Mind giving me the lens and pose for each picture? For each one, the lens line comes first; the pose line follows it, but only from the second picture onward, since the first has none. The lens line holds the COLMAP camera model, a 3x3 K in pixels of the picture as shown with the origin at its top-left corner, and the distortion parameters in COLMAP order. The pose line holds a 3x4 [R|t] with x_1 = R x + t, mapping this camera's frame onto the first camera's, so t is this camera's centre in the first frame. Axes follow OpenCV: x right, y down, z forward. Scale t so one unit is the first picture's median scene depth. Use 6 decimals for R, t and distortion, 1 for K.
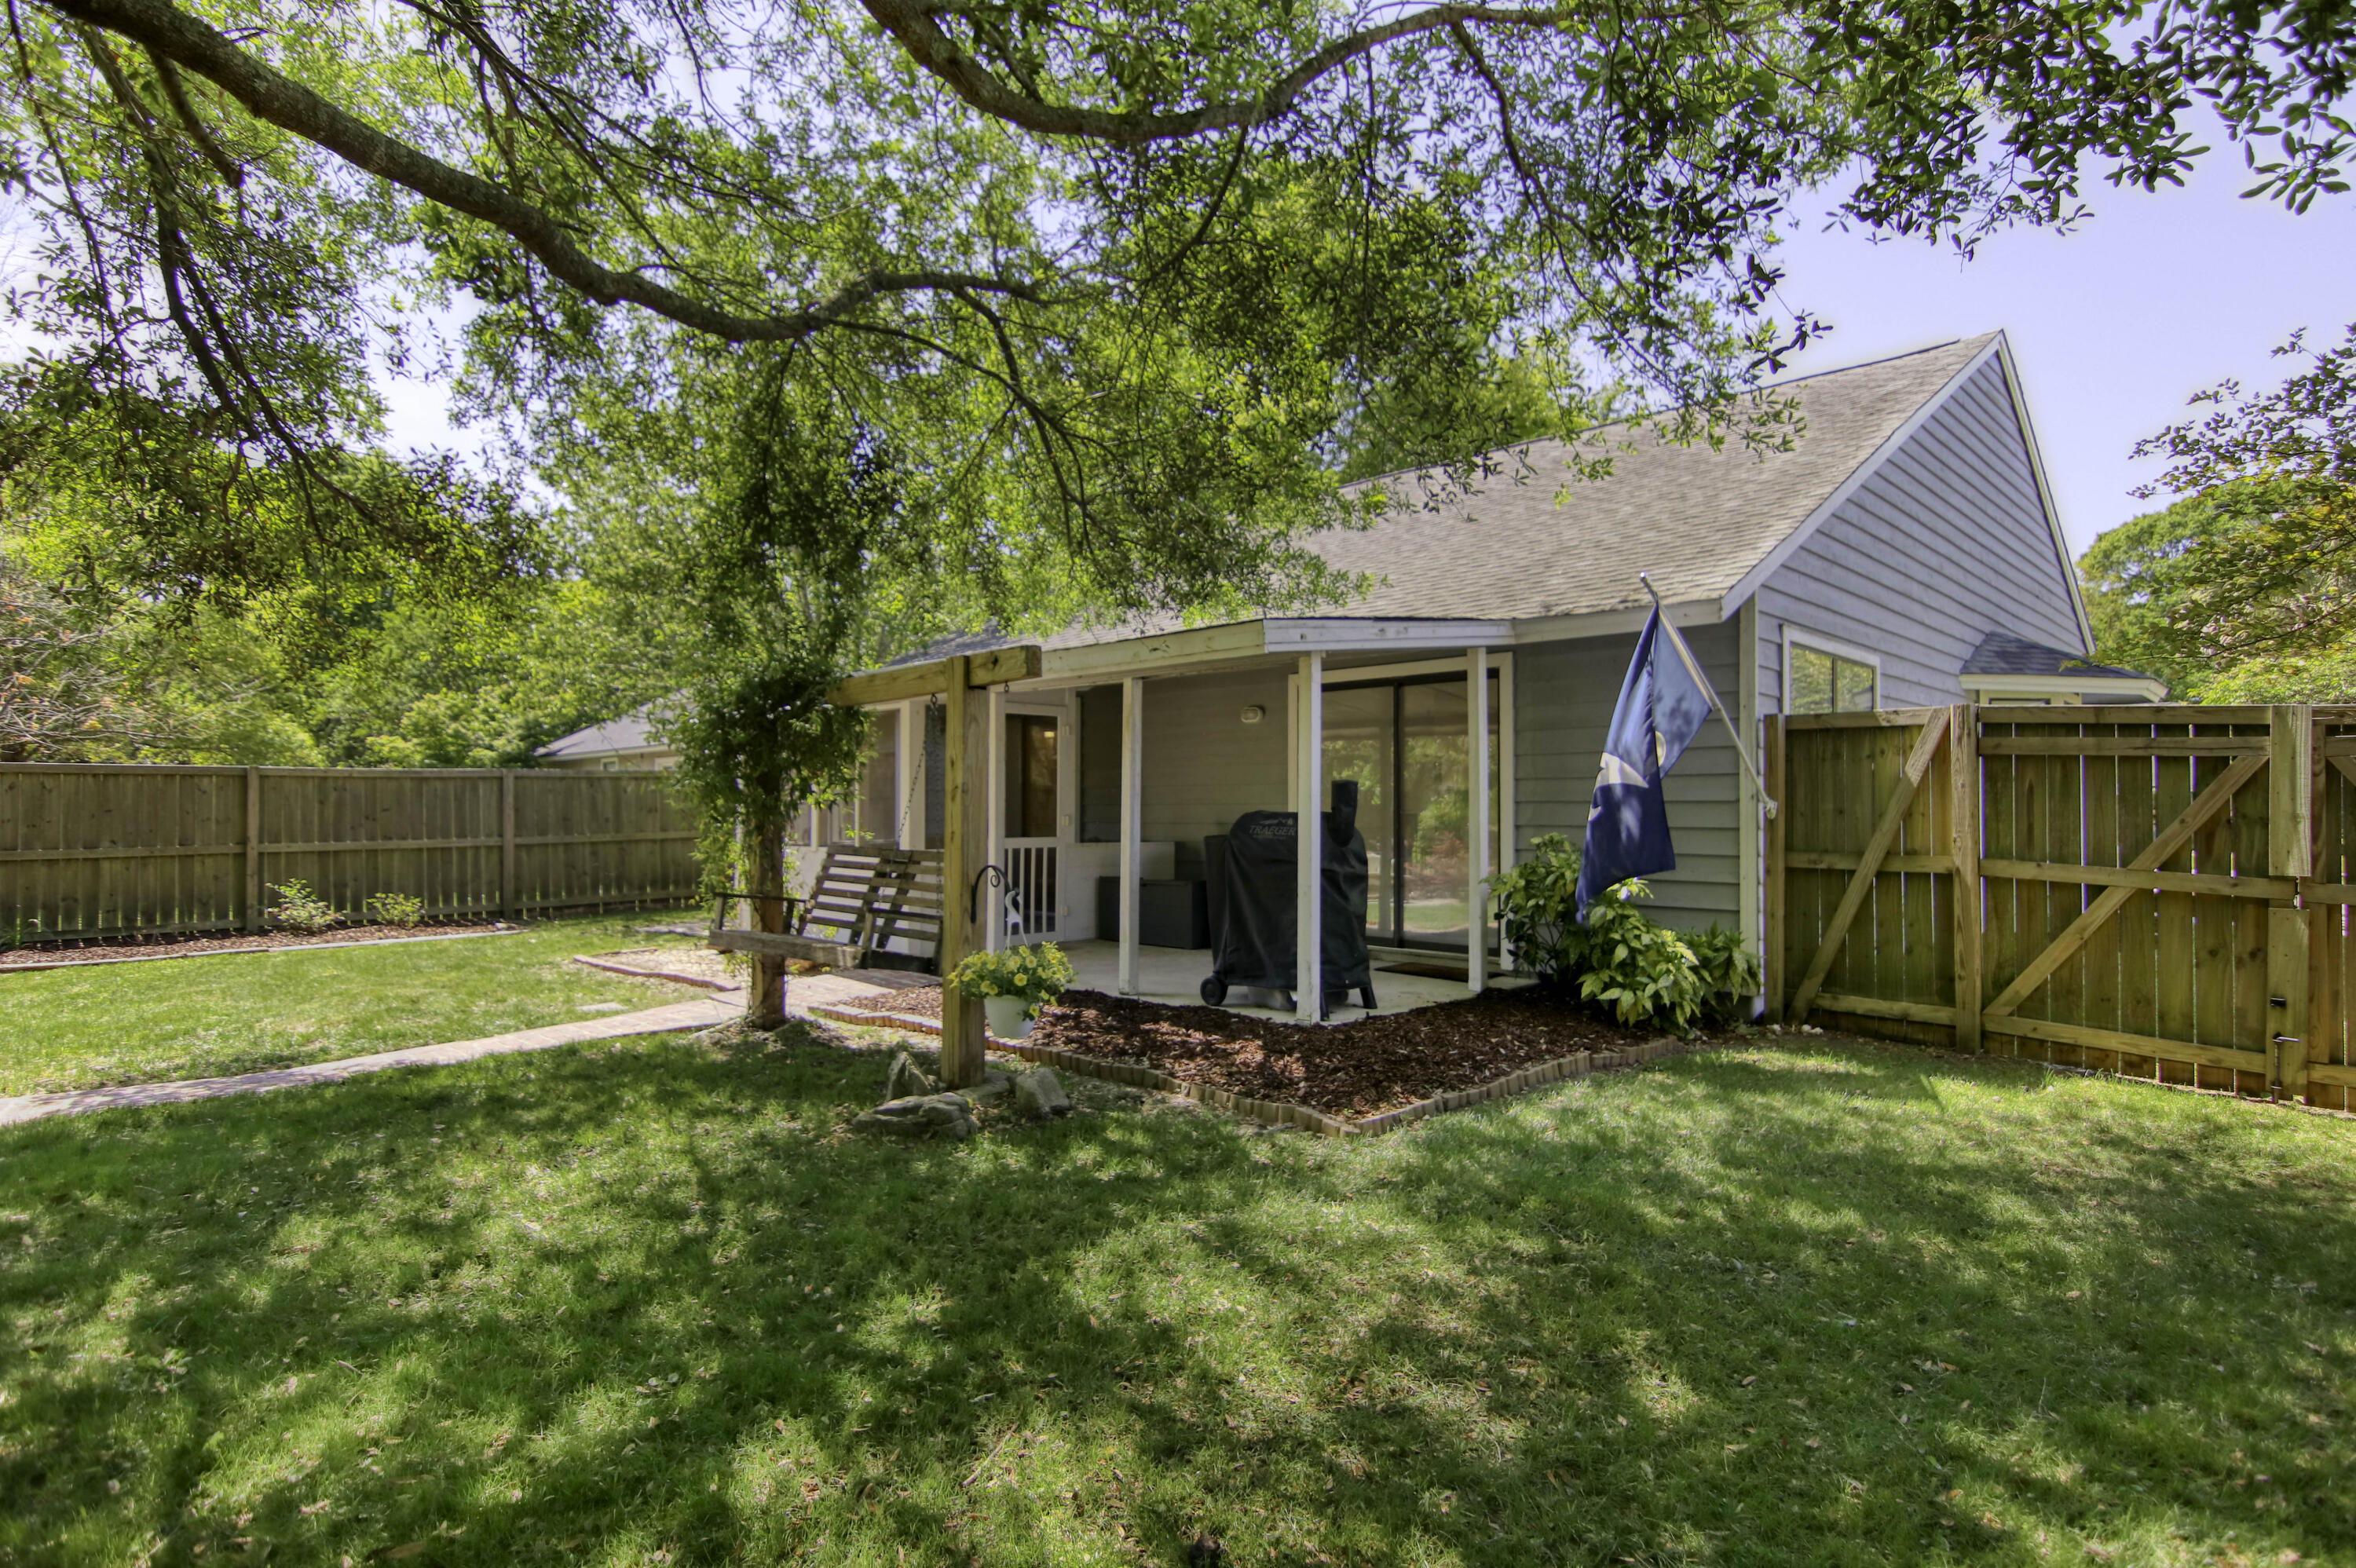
lens RADIAL K [[1213.5, 0, 1180.0], [0, 1213.5, 791.3], [0, 0, 1]] dist [-0.009565, -0.003967]
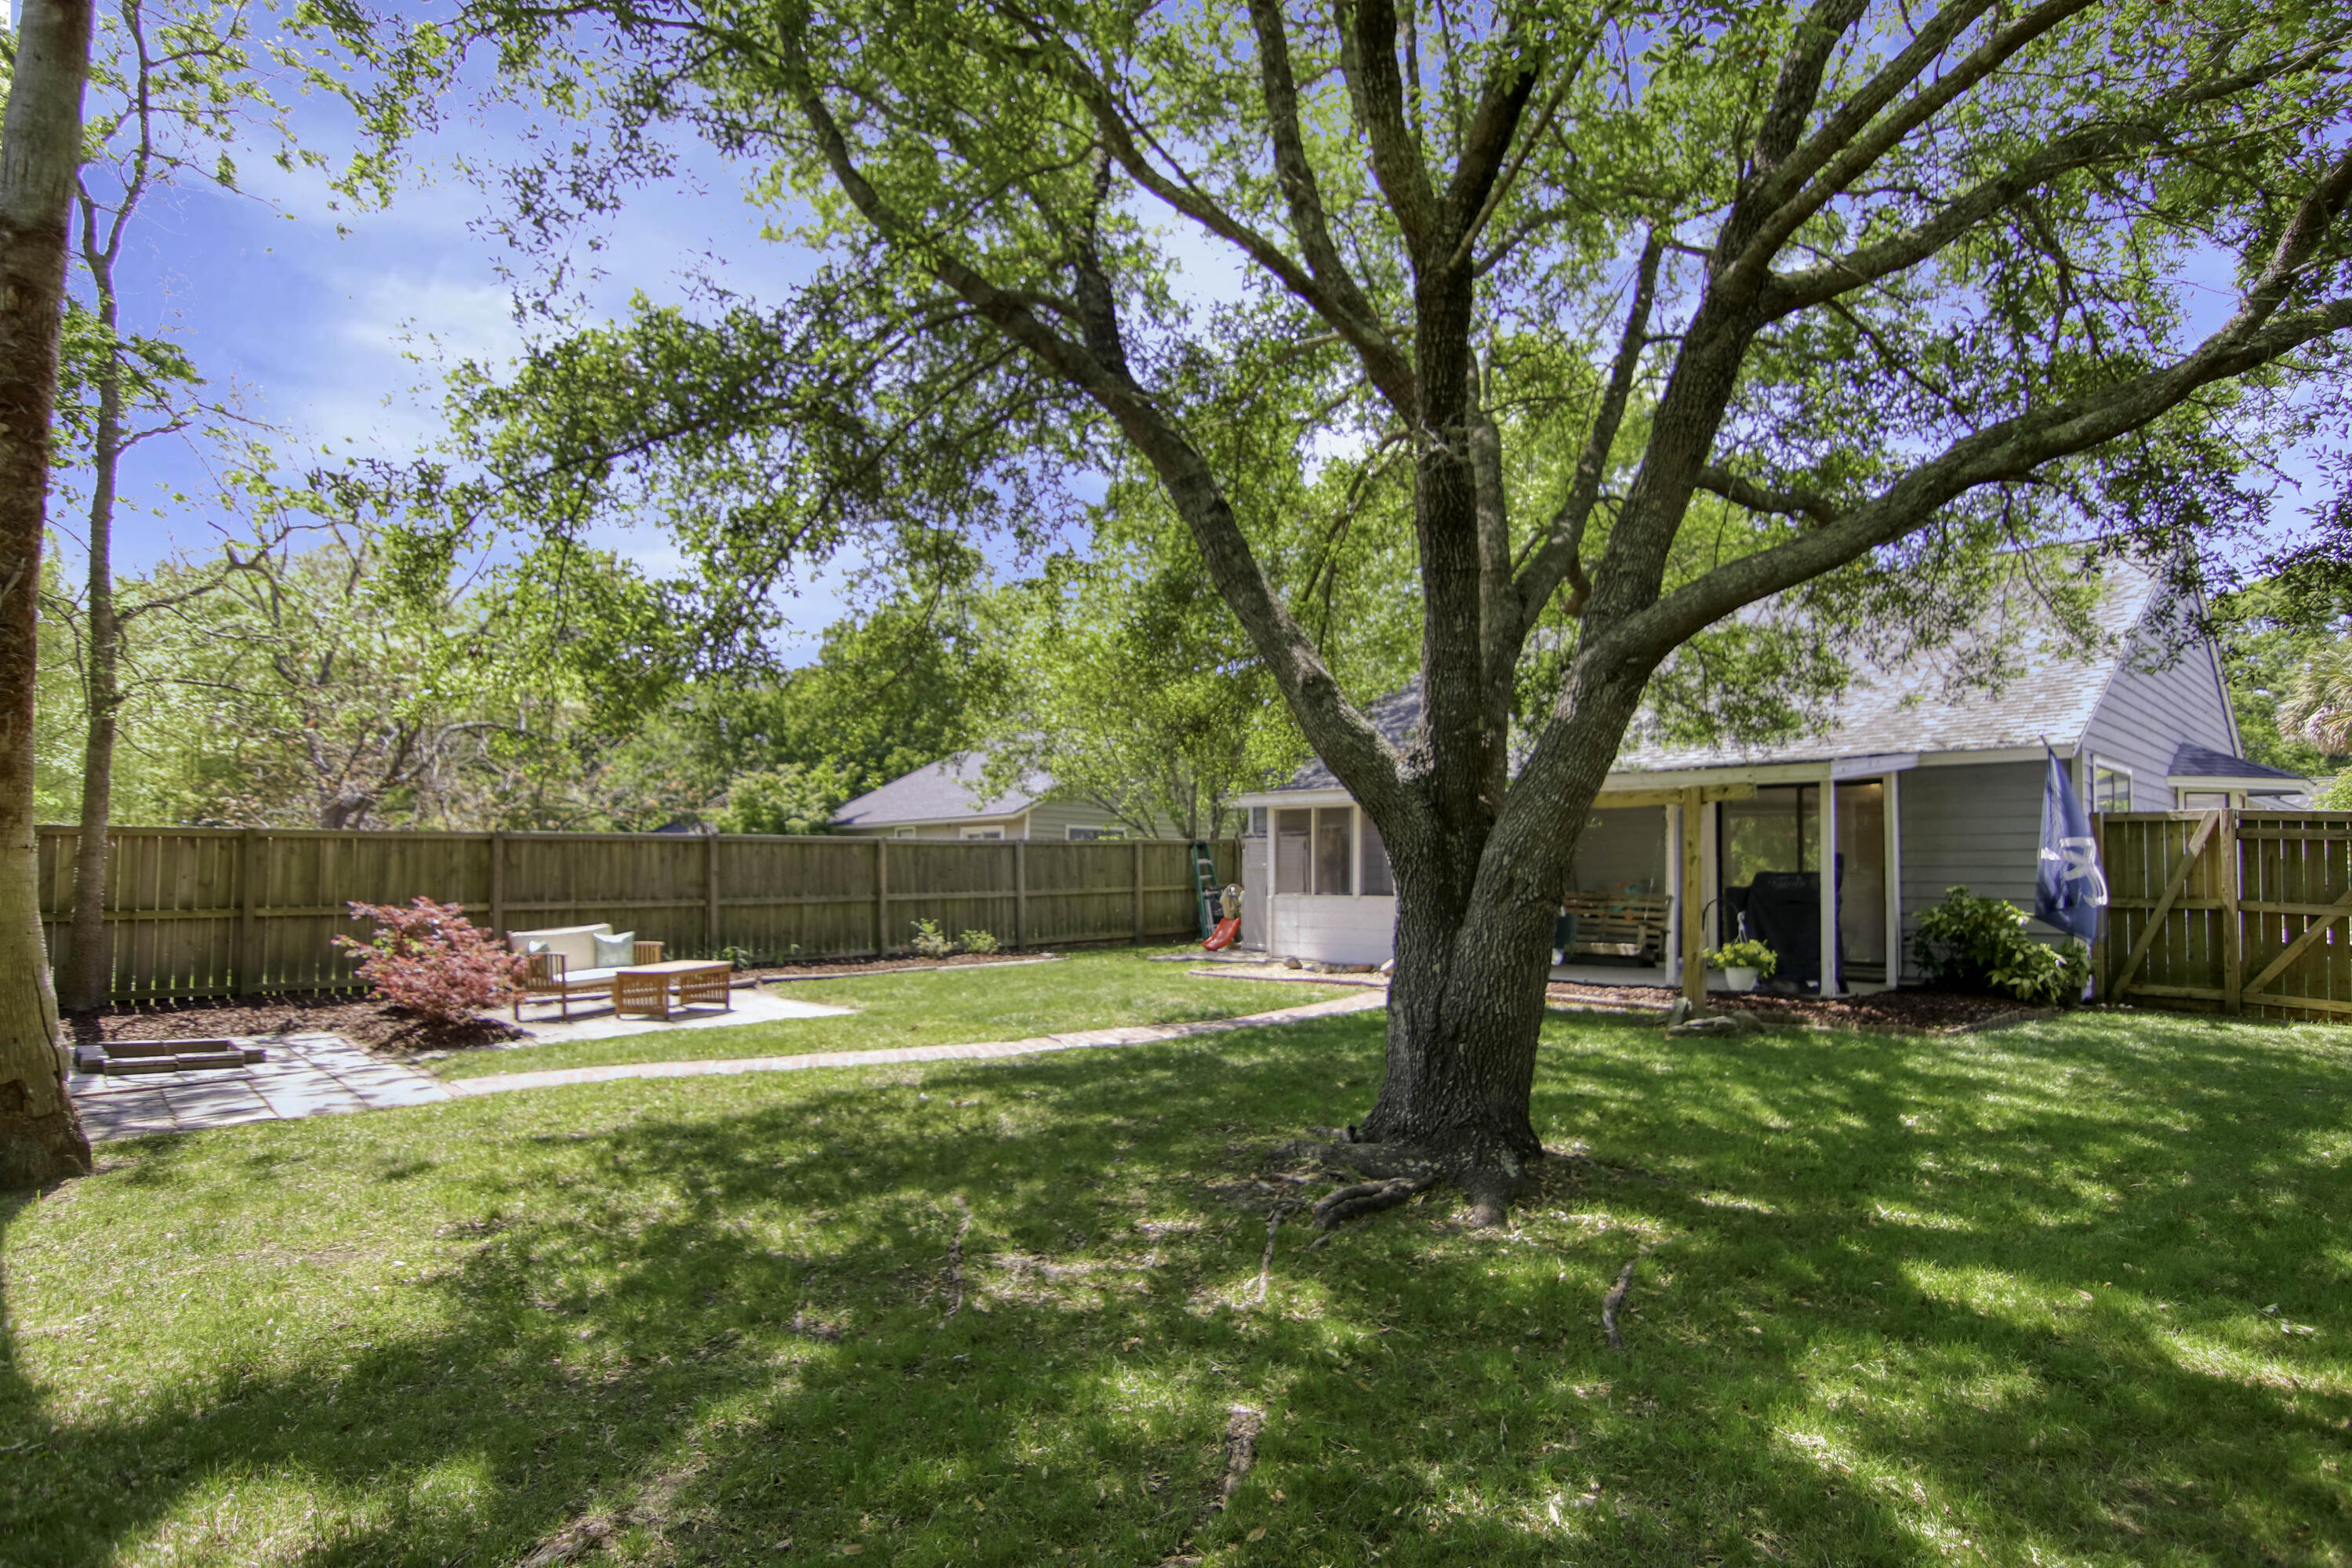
lens RADIAL K [[1211.5, 0, 1181.6], [0, 1211.5, 848.9], [0, 0, 1]] dist [-0.009565, -0.003967]
pose [[0.999407, 0.003545, -0.034236, -0.626994], [-0.003733, 0.999978, -0.005453, -0.001849], [0.034216, 0.005577, 0.999399, -0.600898]]
